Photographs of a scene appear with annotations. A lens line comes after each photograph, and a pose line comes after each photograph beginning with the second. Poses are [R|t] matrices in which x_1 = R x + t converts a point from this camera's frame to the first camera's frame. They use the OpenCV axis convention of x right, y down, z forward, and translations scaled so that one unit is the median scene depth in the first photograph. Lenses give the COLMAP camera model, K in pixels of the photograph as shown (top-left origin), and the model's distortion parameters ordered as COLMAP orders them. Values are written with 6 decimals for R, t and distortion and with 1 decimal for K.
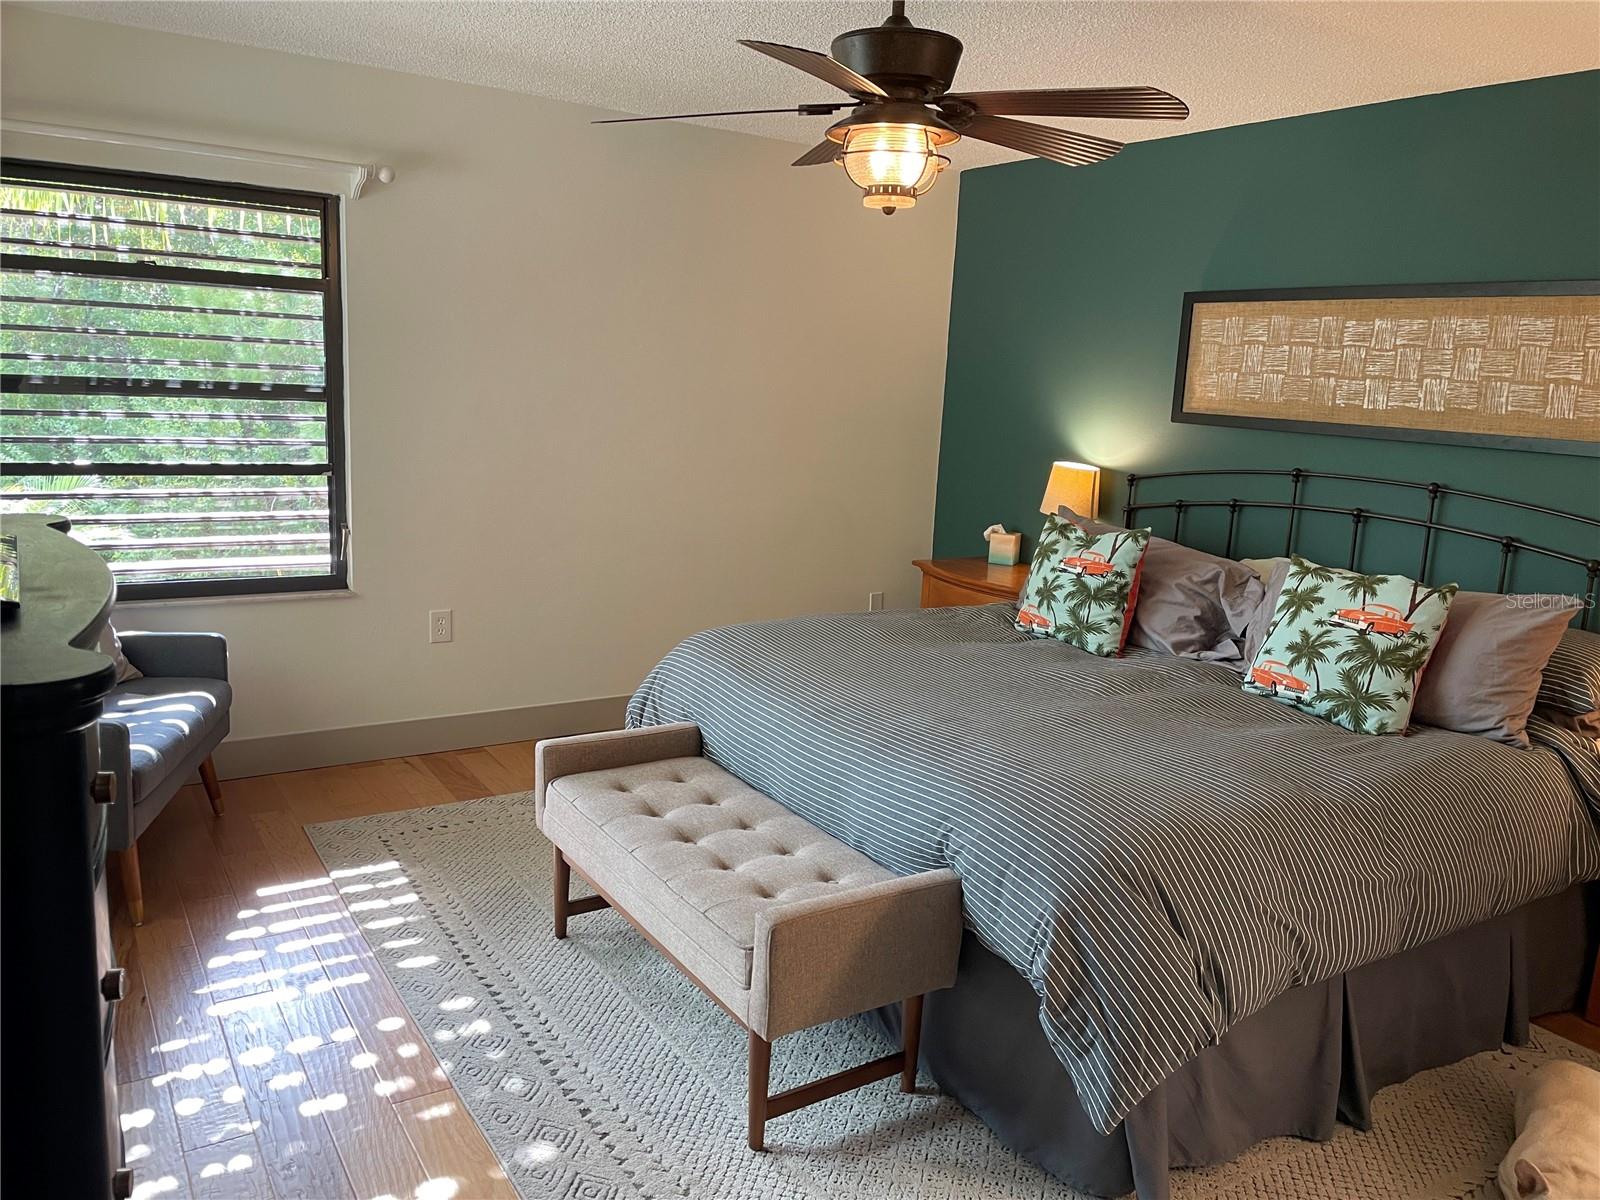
lens RADIAL K [[1220.2, 0, 800.0], [0, 1220.2, 600.0], [0, 0, 1]] dist [-0.002177, -0.003377]
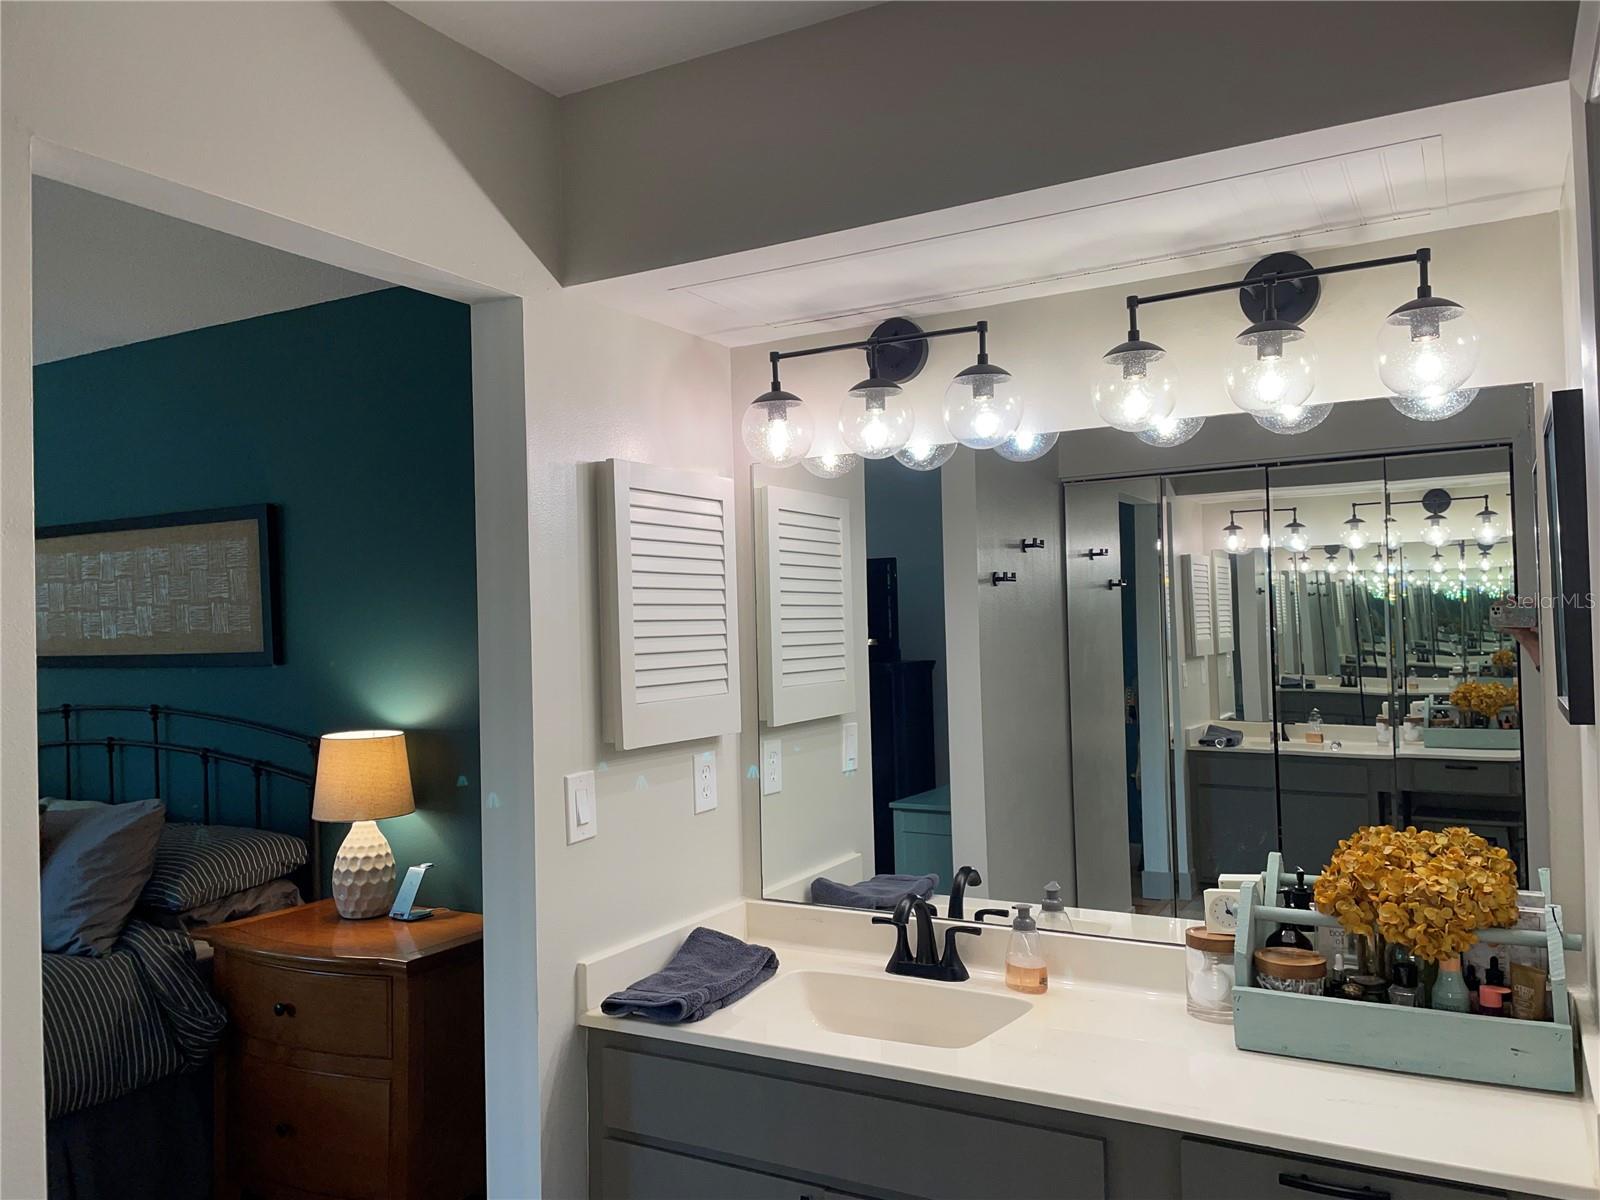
lens RADIAL K [[1220.2, 0, 800.0], [0, 1220.2, 600.0], [0, 0, 1]] dist [-0.002177, -0.003377]
pose [[0.879131, -0.061265, 0.472627, 0.530190], [0.156714, 0.973716, -0.165283, 0.075263], [-0.450078, 0.219372, 0.865624, -0.158583]]
